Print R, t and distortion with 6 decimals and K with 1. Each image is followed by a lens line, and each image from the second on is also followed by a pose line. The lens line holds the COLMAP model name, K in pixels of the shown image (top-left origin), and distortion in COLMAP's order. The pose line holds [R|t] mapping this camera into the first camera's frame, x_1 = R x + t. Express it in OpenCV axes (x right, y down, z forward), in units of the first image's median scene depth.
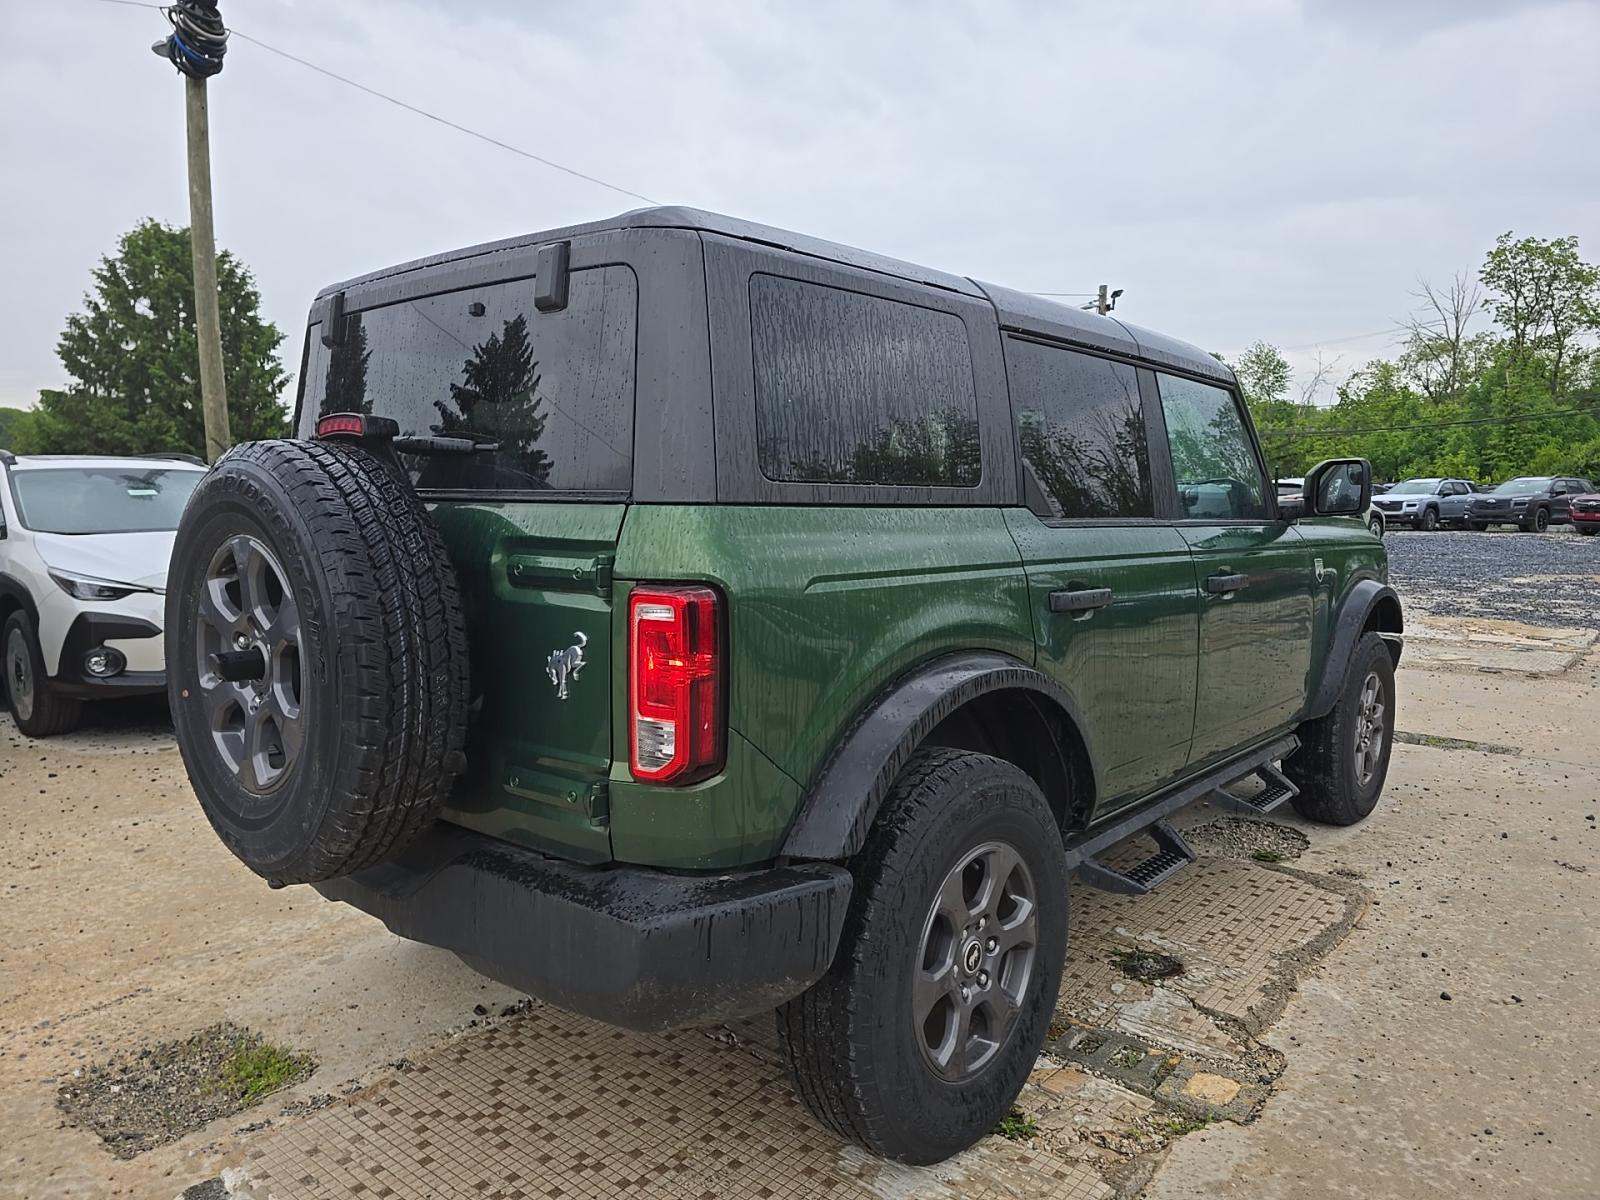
lens RADIAL K [[1068.5, 0, 803.0], [0, 1068.5, 594.0], [0, 0, 1]] dist [0.002207, 0.000110]
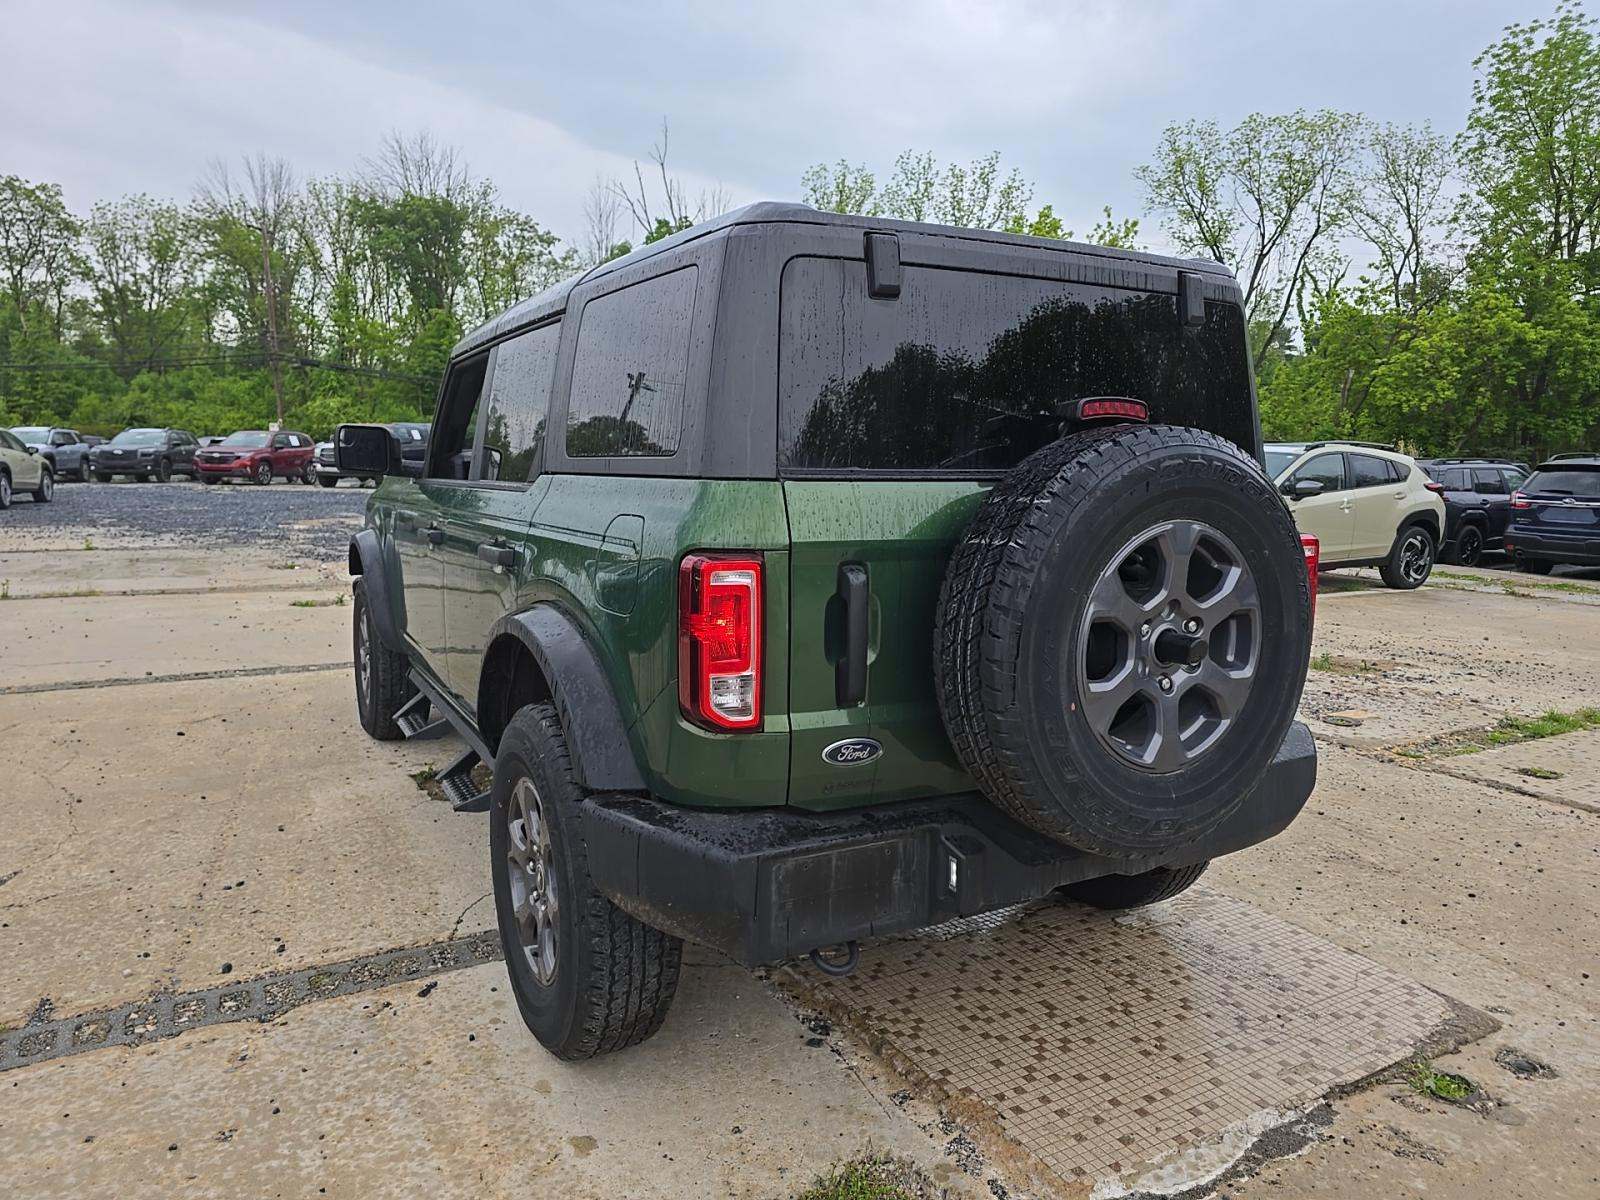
lens RADIAL K [[1068.5, 0, 803.0], [0, 1068.5, 594.0], [0, 0, 1]] dist [0.002207, 0.000110]
pose [[0.359167, -0.120637, 0.925444, -0.086495], [0.077419, 0.992044, 0.099272, -0.006059], [-0.930057, 0.035992, 0.365649, 0.052593]]
